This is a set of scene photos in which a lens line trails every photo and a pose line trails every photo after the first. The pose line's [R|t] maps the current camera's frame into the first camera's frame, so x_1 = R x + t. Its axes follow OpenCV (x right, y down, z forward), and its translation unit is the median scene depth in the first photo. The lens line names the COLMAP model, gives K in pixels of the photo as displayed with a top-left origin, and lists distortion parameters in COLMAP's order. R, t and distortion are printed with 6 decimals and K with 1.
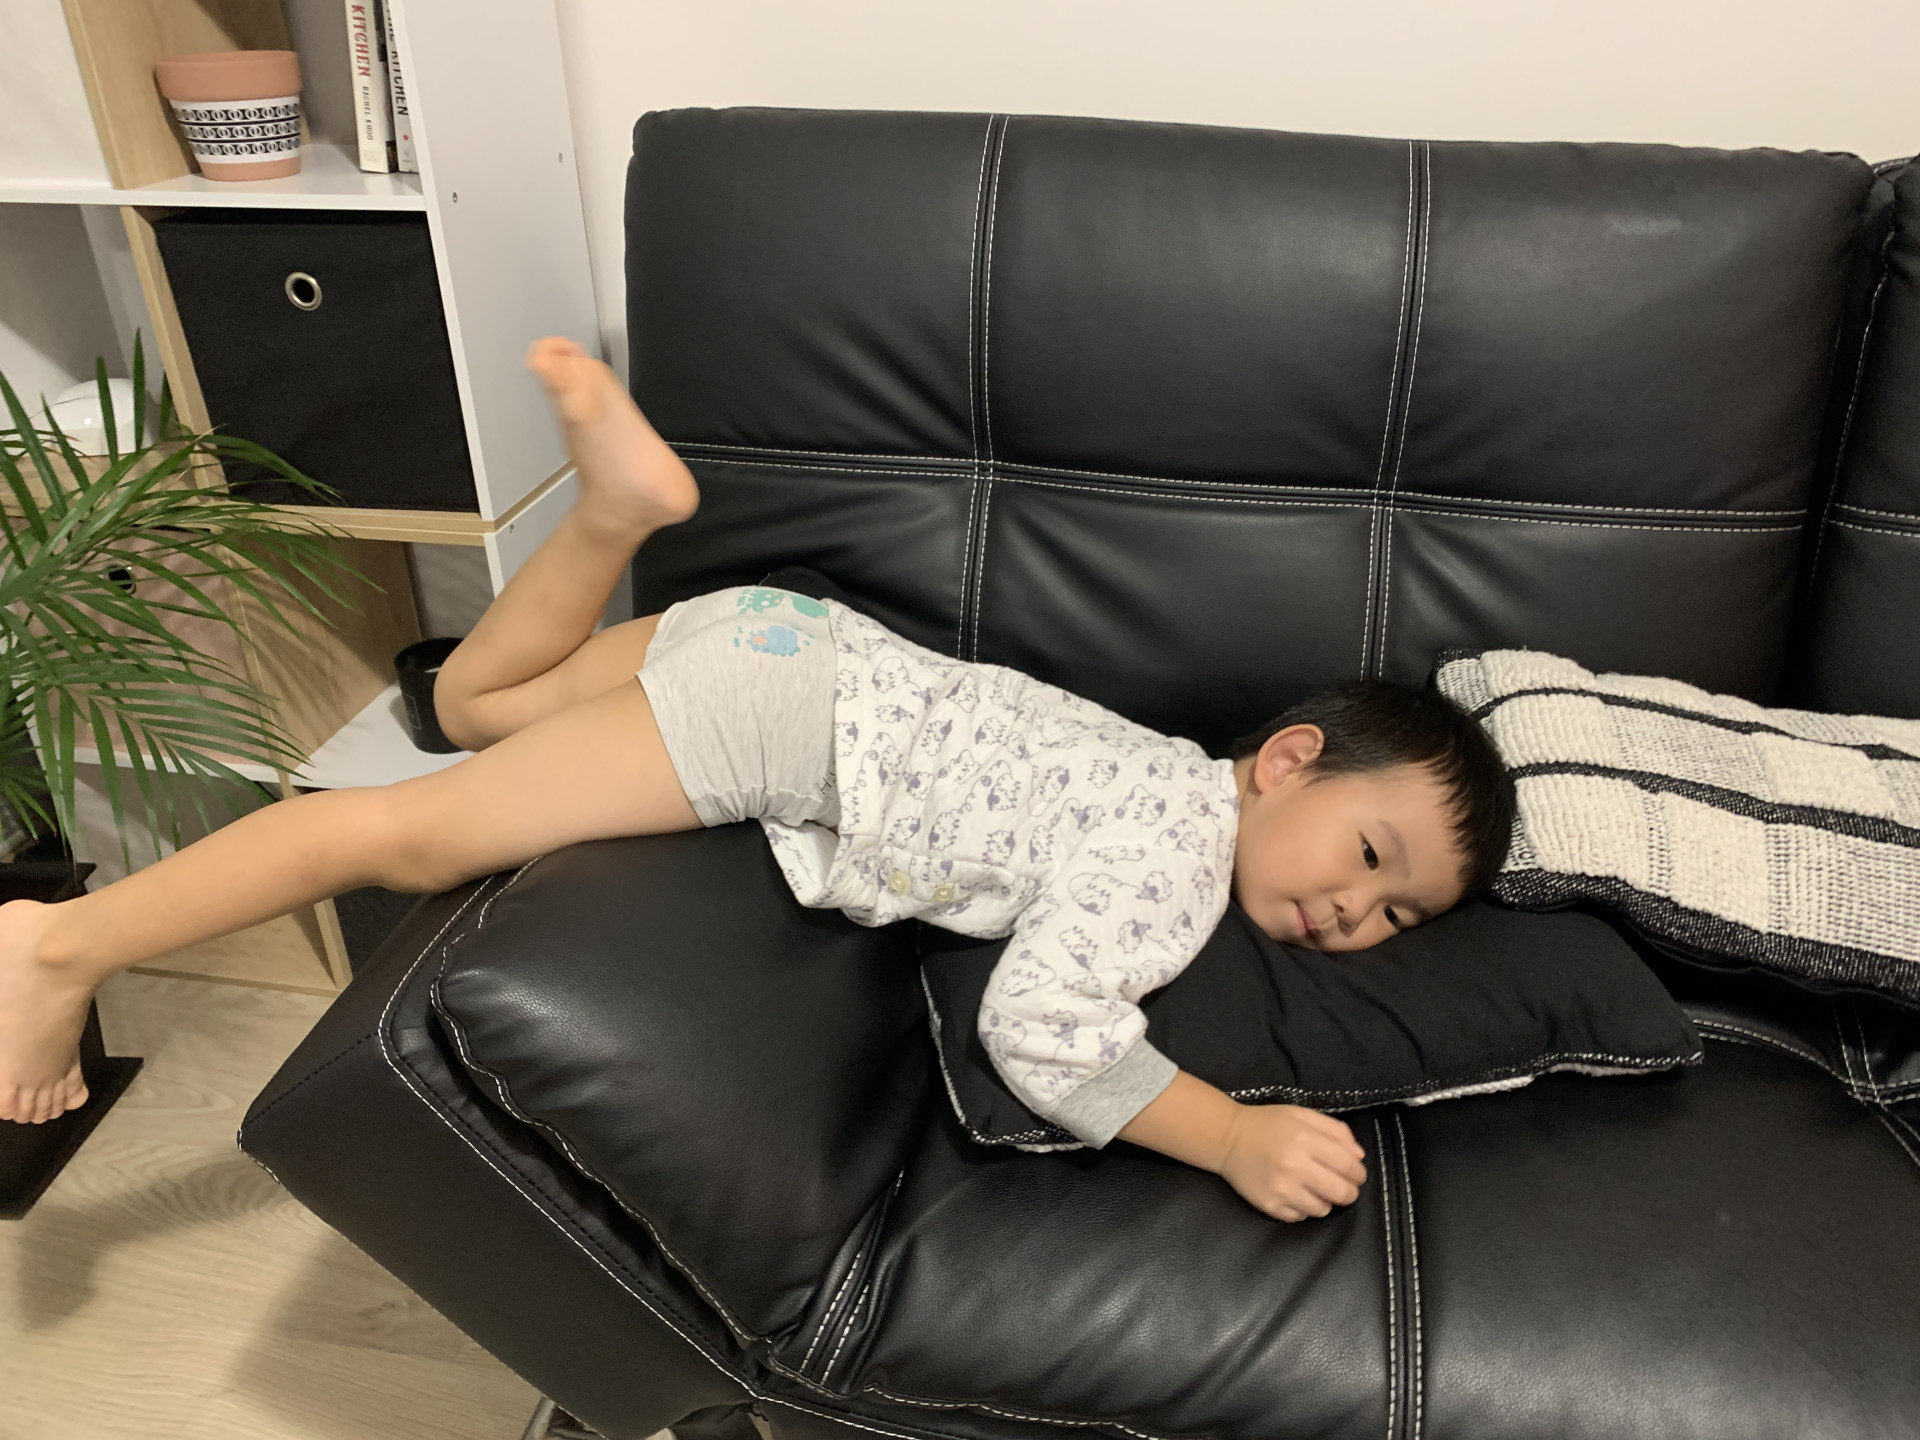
lens RADIAL K [[1463.4, 0, 958.0], [0, 1463.4, 692.9], [0, 0, 1]] dist [-0.000819, -0.005031]
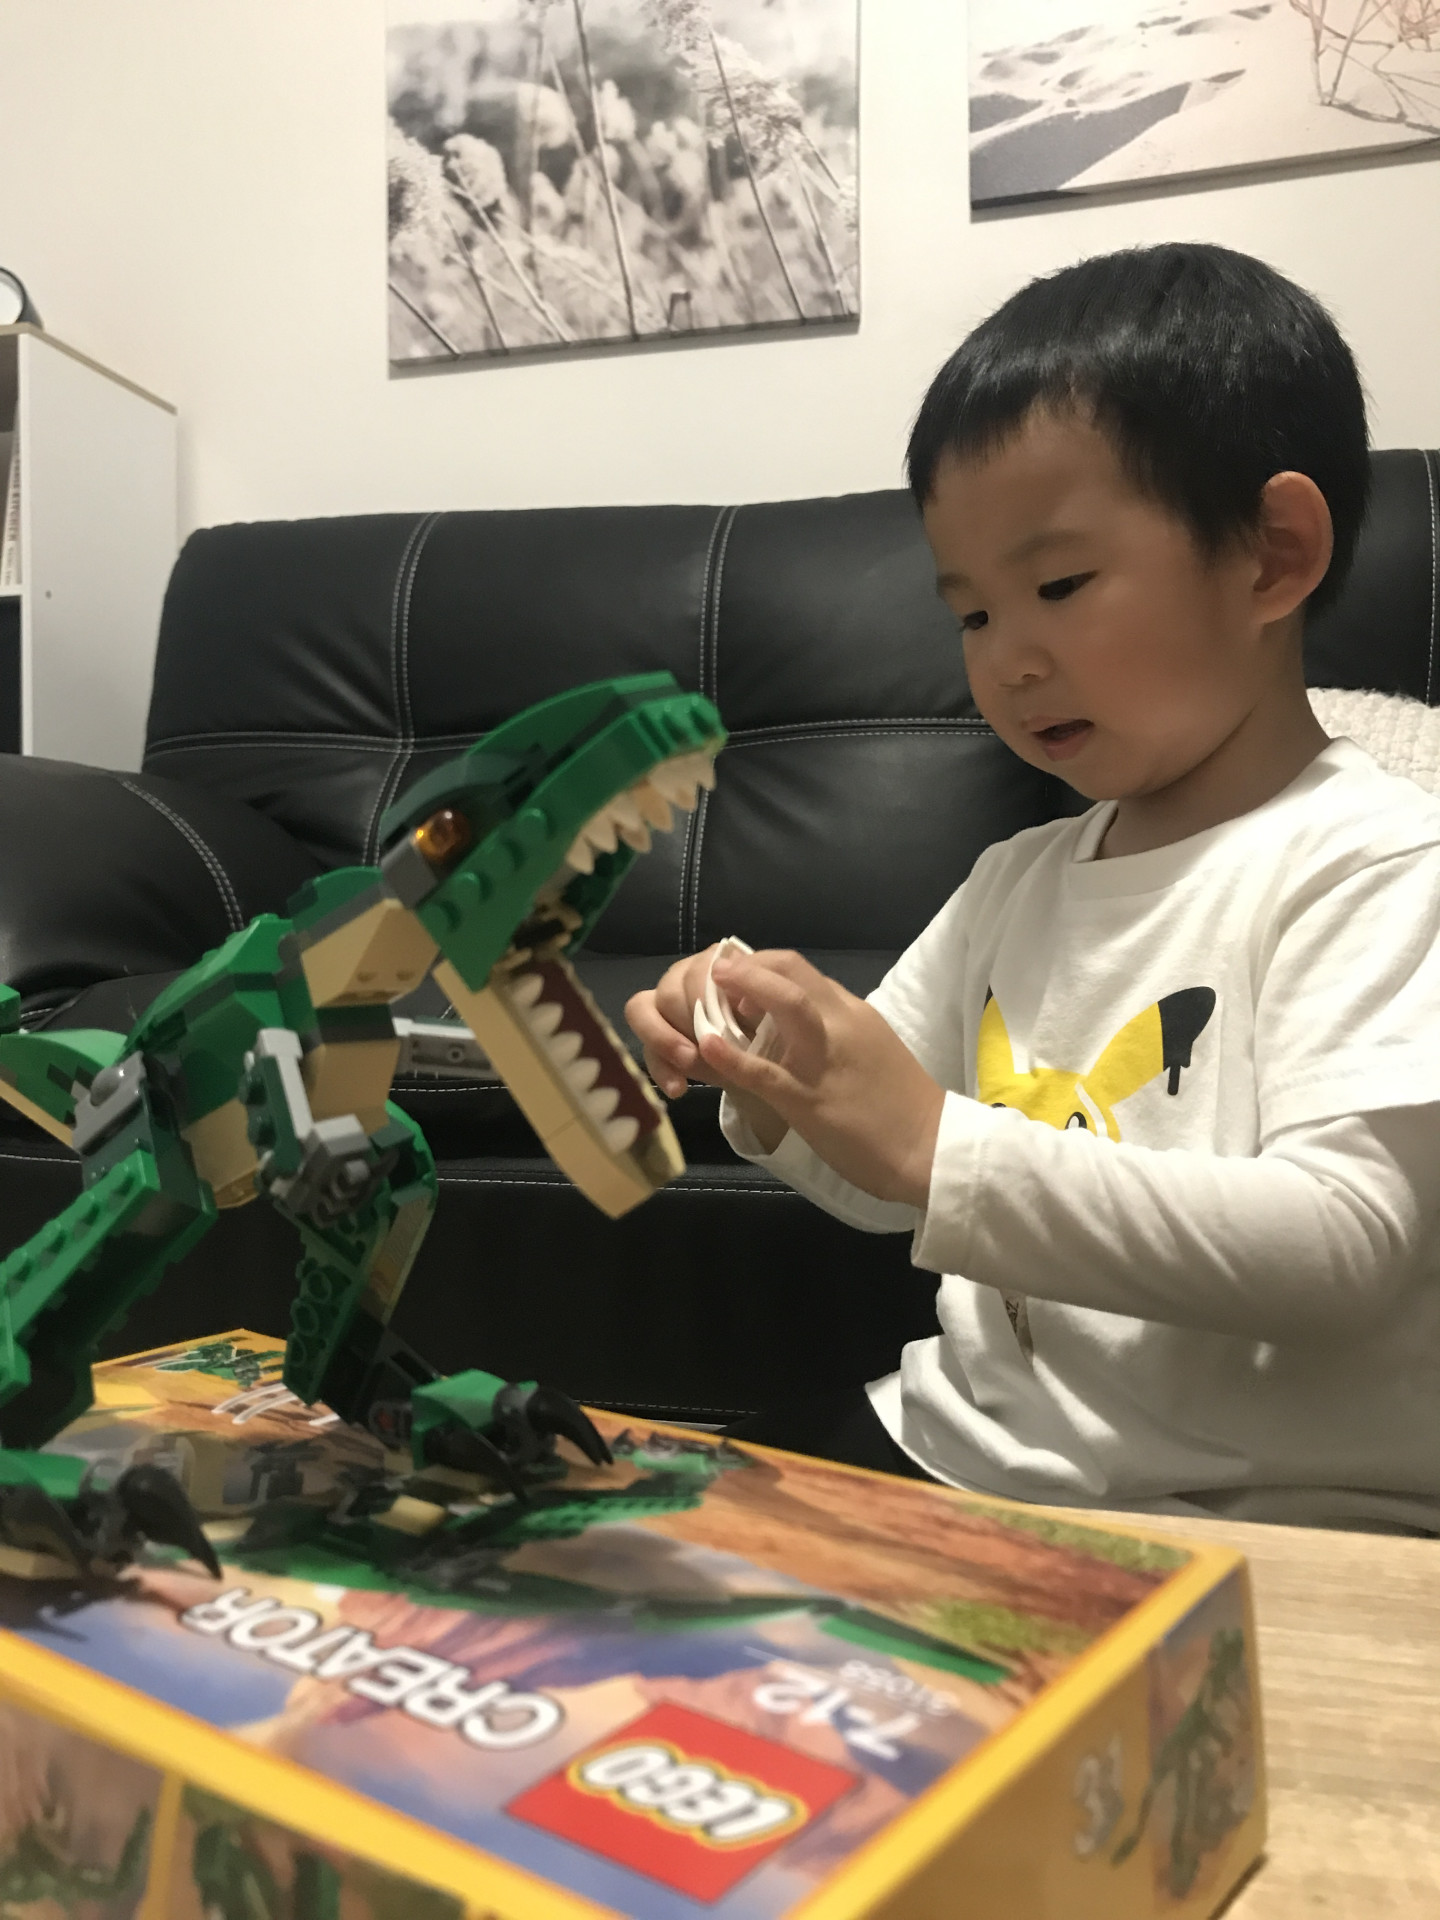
lens RADIAL K [[1583.7, 0, 724.5], [0, 1583.7, 963.5], [0, 0, 1]] dist [-0.000758, 0.009962]
pose [[0.997821, 0.009486, -0.065296, 0.353724], [-0.039134, 0.881845, -0.469912, 0.589955], [0.053123, 0.471444, 0.880295, -0.069878]]
